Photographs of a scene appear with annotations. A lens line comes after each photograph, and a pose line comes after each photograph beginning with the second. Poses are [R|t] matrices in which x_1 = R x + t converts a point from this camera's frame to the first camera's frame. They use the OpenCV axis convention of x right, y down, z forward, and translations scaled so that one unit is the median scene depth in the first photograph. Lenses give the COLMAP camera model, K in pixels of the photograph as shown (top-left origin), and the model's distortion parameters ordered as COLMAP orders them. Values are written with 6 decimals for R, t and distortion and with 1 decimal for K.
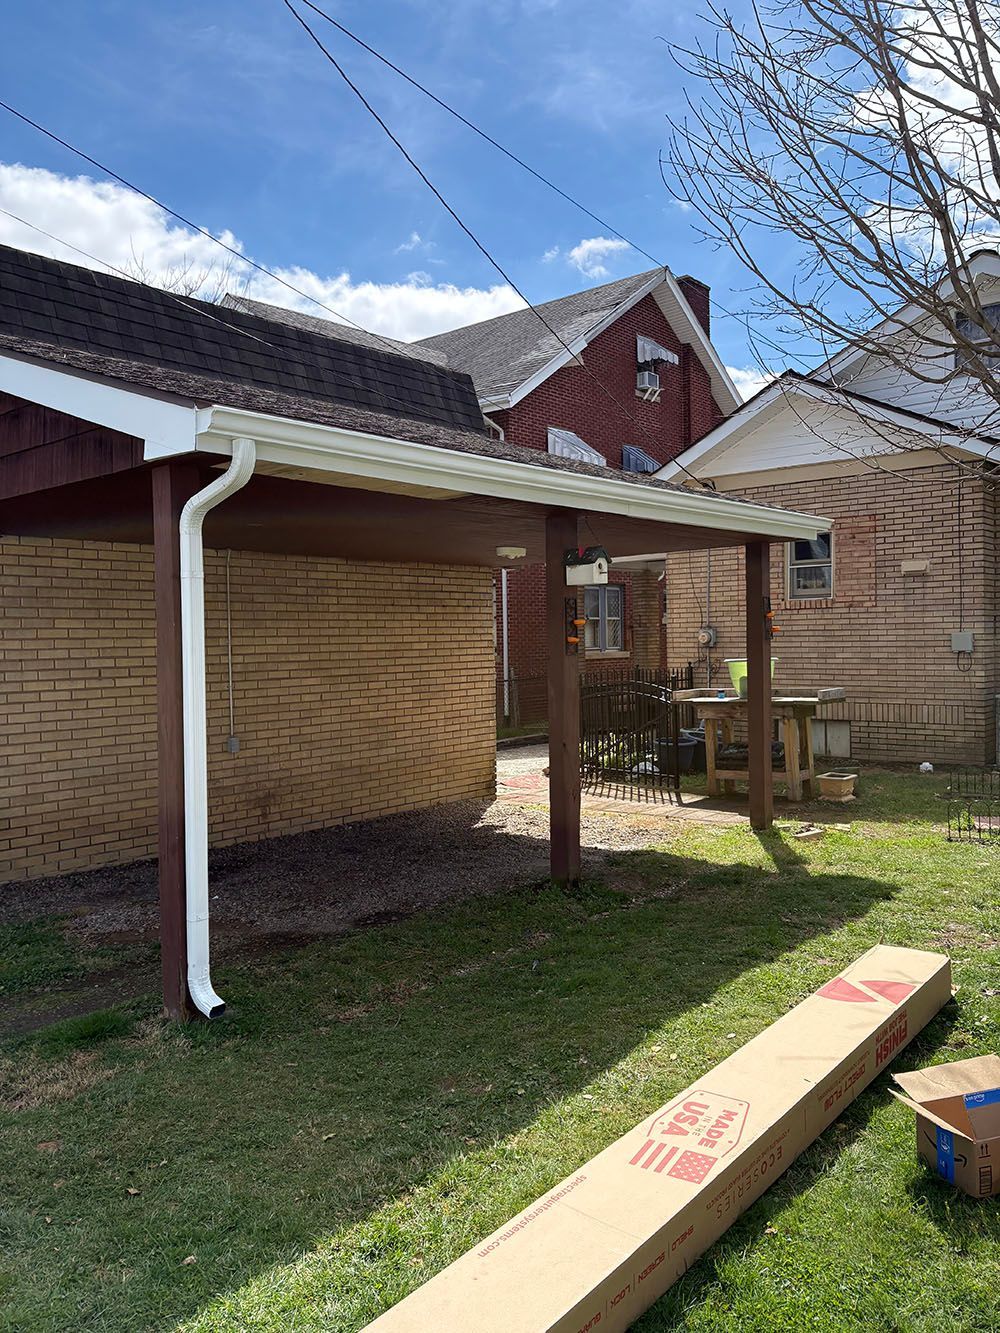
lens RADIAL K [[998.5, 0, 500.4], [0, 998.5, 666.2], [0, 0, 1]] dist [0.059927, -0.038016]
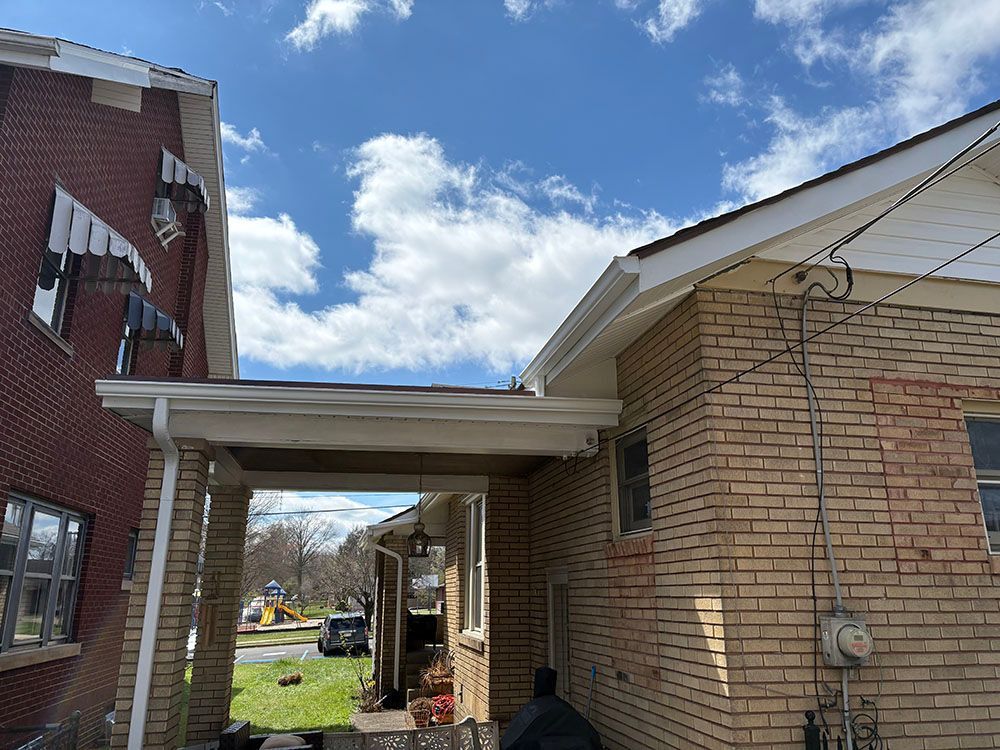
lens RADIAL K [[749.1, 0, 502.0], [0, 749.1, 375.9], [0, 0, 1]] dist [0.059927, -0.038016]
pose [[0.613757, 0.235915, 0.753423, -0.119386], [0.011250, 0.951600, -0.307134, -0.037211], [-0.789415, 0.196982, 0.581397, 0.915253]]
